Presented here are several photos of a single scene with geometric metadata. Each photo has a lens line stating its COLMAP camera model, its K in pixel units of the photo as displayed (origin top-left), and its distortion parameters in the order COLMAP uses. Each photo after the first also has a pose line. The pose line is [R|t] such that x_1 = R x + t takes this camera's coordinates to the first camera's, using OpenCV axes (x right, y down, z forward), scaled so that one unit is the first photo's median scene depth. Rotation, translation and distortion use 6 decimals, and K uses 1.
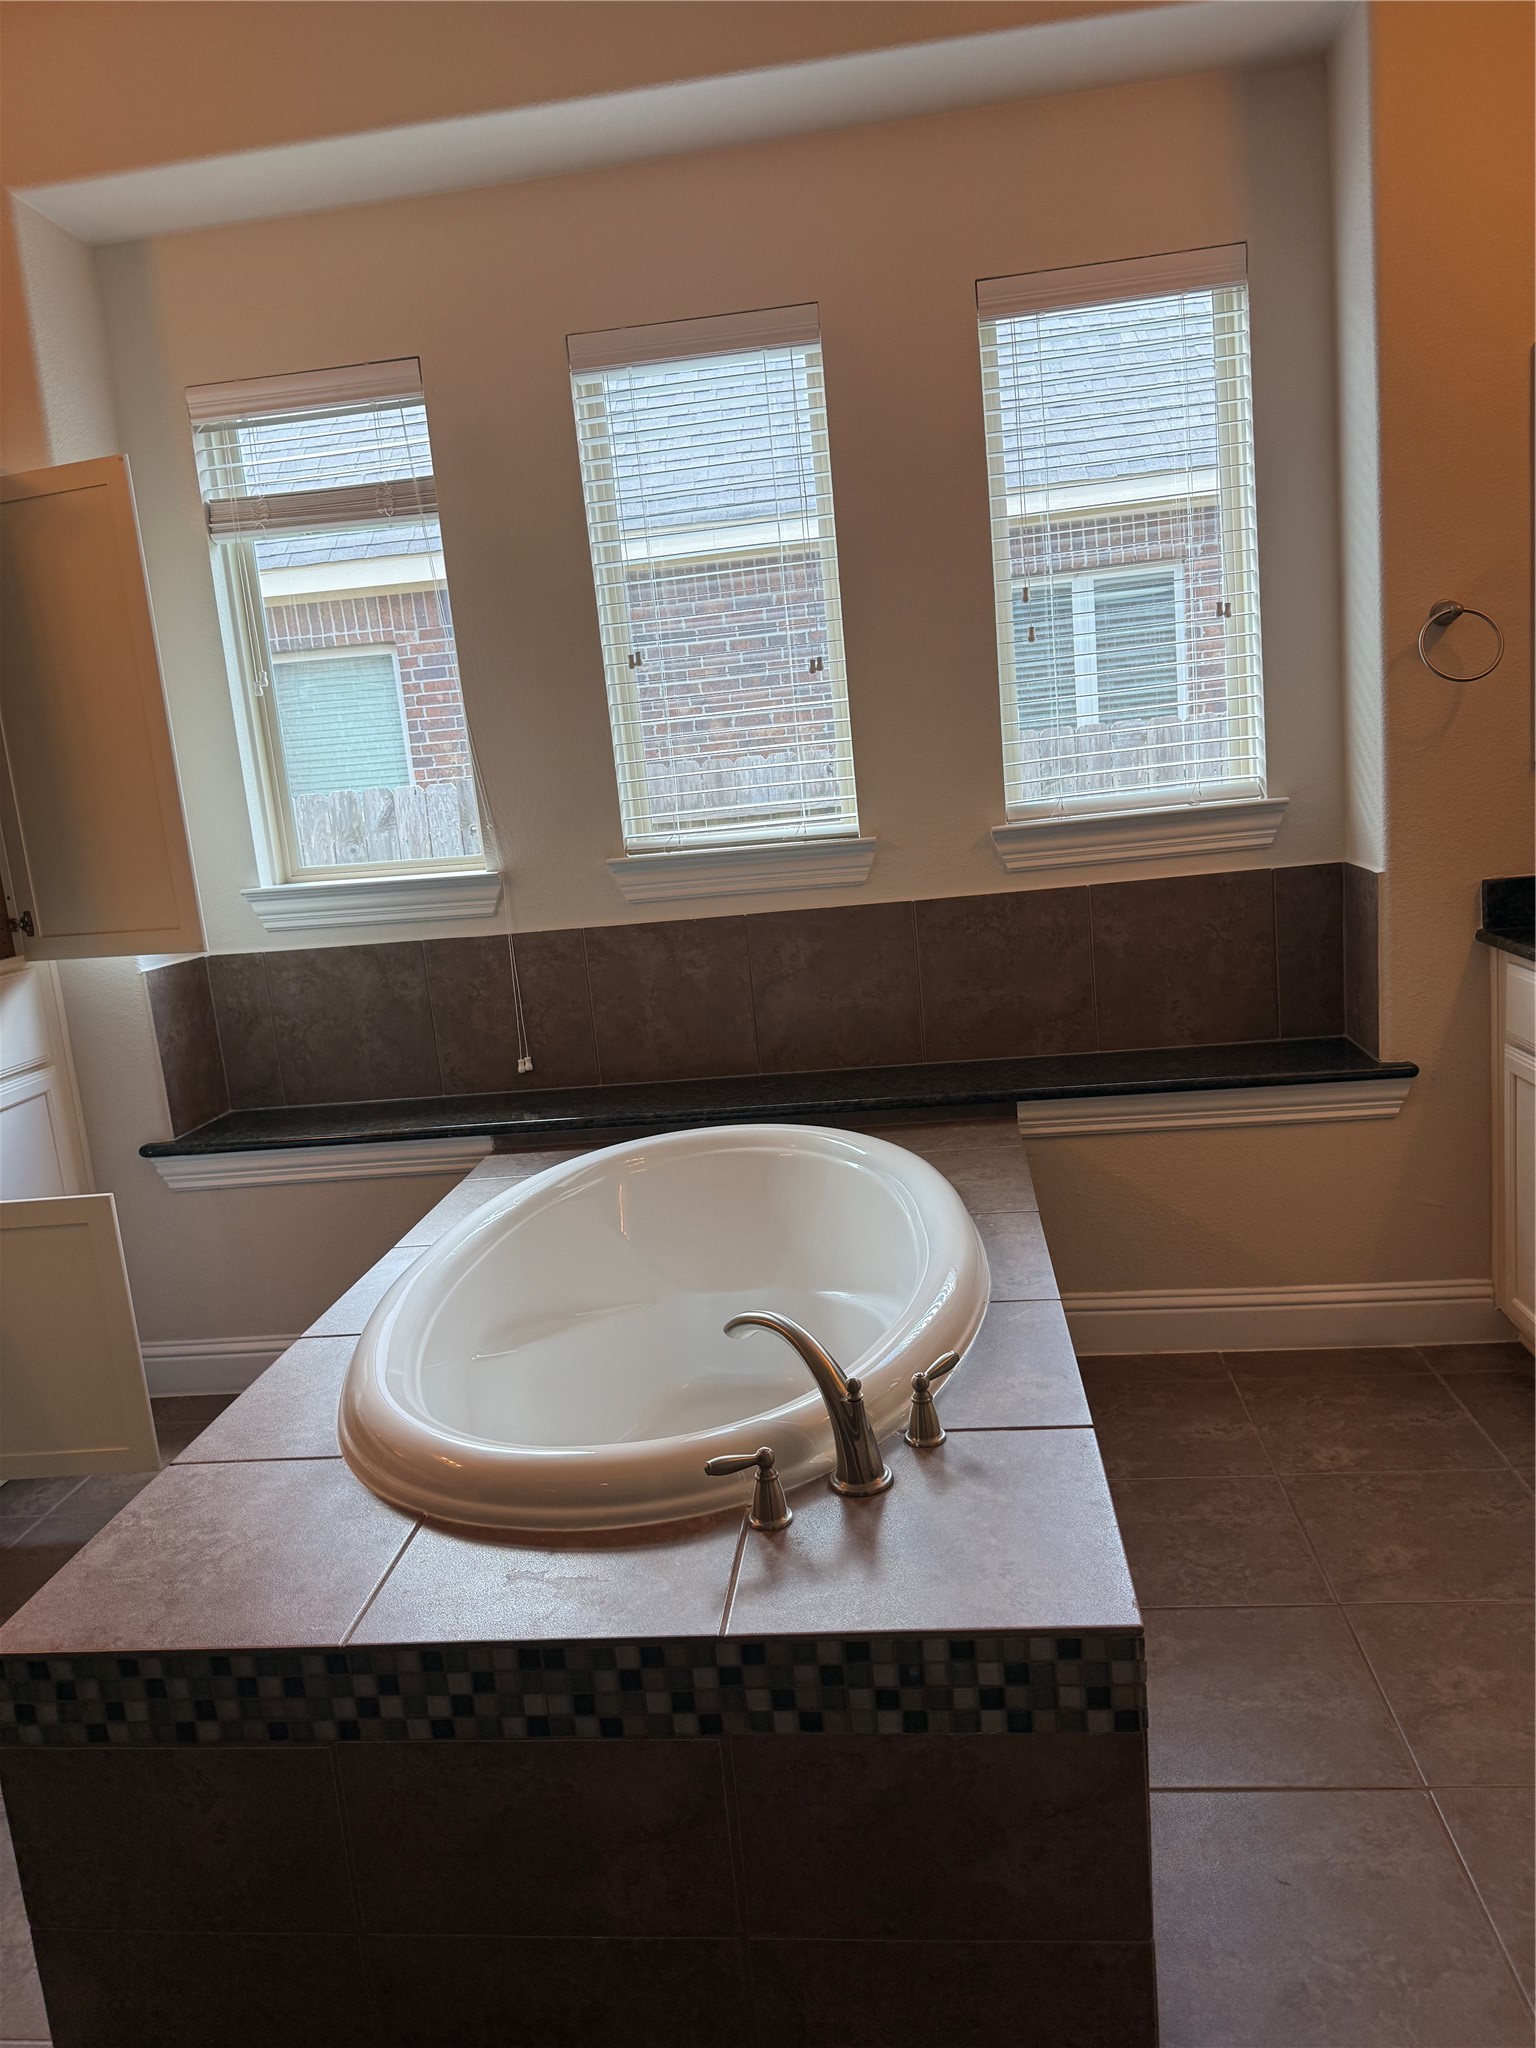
lens RADIAL K [[1445.3, 0, 767.0], [0, 1445.3, 1023.8], [0, 0, 1]] dist [0.006914, -0.014787]
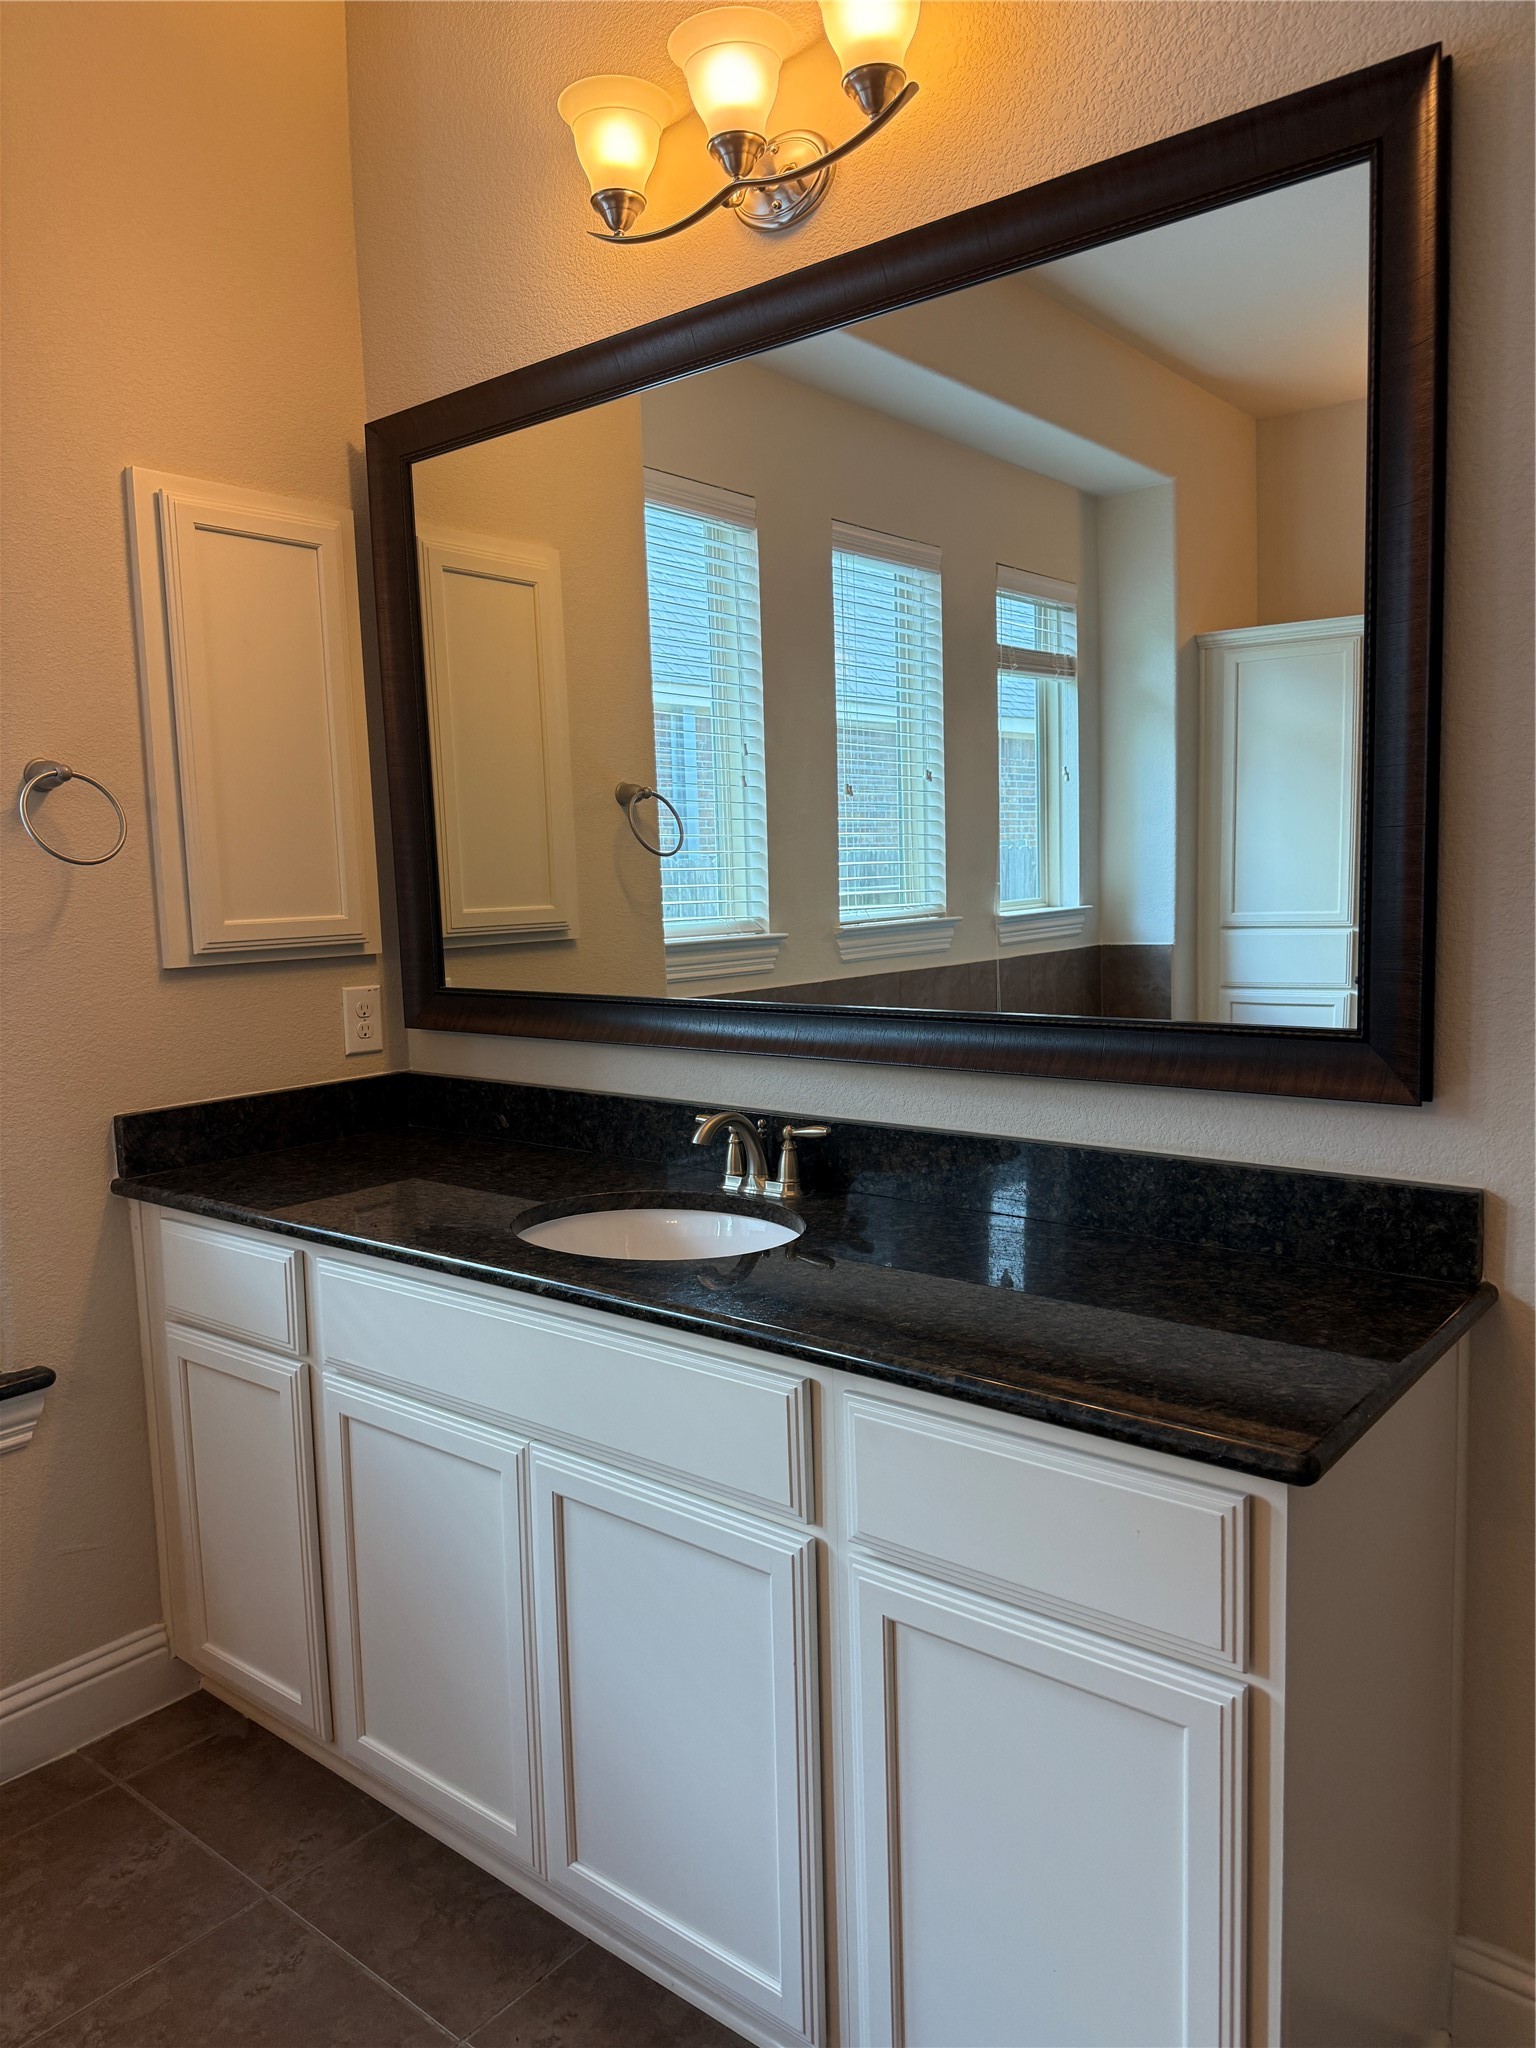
lens RADIAL K [[1445.3, 0, 762.6], [0, 1445.3, 1030.3], [0, 0, 1]] dist [0.006914, -0.014787]
pose [[0.537485, -0.016321, 0.843115, 0.023280], [0.130572, 0.989365, -0.064087, -0.049065], [-0.833103, 0.144533, 0.533900, 0.280539]]
